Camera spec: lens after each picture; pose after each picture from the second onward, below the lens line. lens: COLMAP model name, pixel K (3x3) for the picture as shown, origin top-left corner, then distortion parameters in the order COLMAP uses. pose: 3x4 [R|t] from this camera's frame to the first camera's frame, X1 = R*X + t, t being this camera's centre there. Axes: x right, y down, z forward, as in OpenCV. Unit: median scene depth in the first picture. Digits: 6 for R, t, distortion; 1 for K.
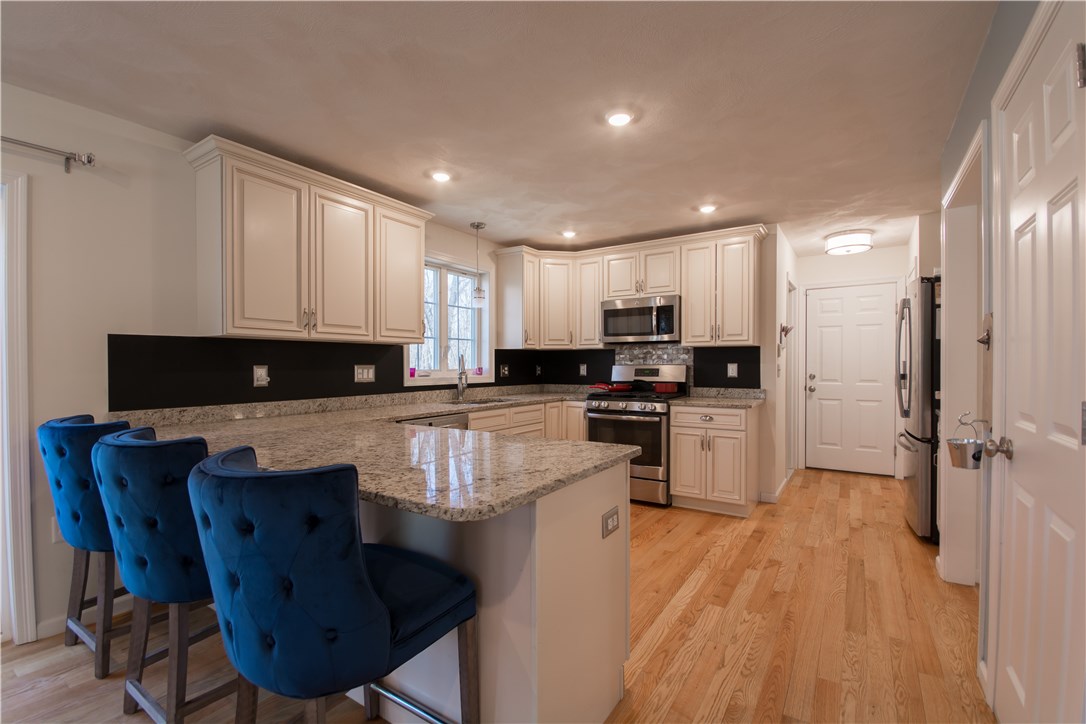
lens RADIAL K [[488.6, 0, 536.4], [0, 488.6, 372.0], [0, 0, 1]] dist [-0.003353, -0.000601]
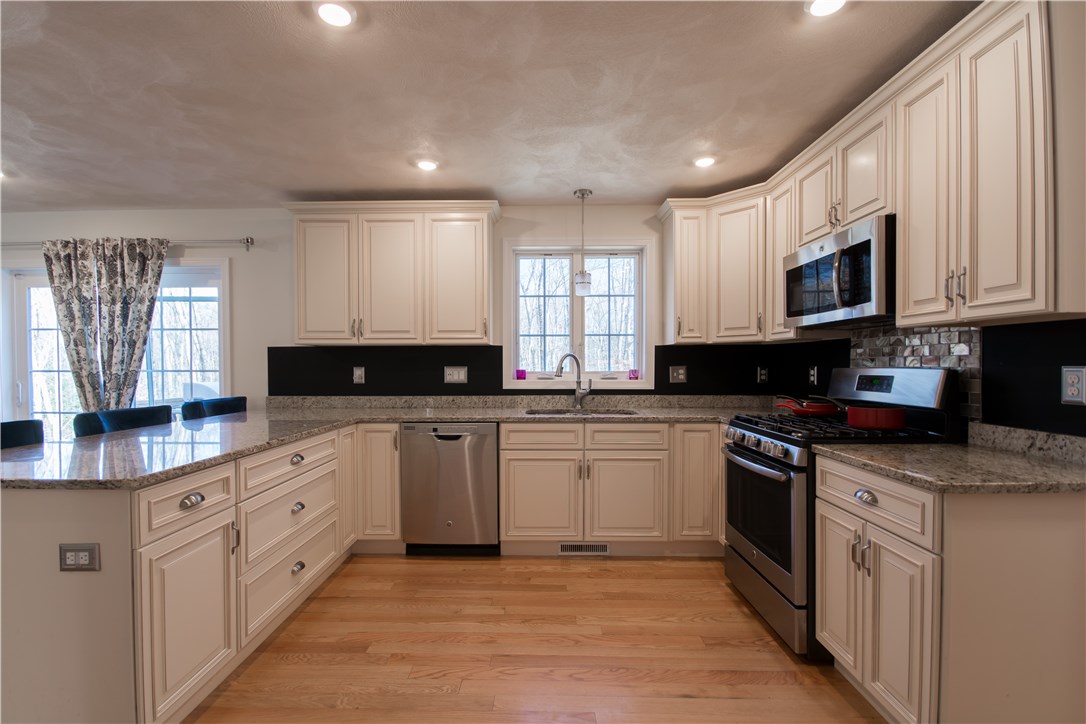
lens RADIAL K [[488.6, 0, 536.4], [0, 488.6, 372.0], [0, 0, 1]] dist [-0.003353, -0.000601]
pose [[0.528340, 0.014906, -0.848902, 0.510064], [-0.012736, 0.999873, 0.009630, -0.012127], [0.848937, 0.005724, 0.528463, 0.493075]]
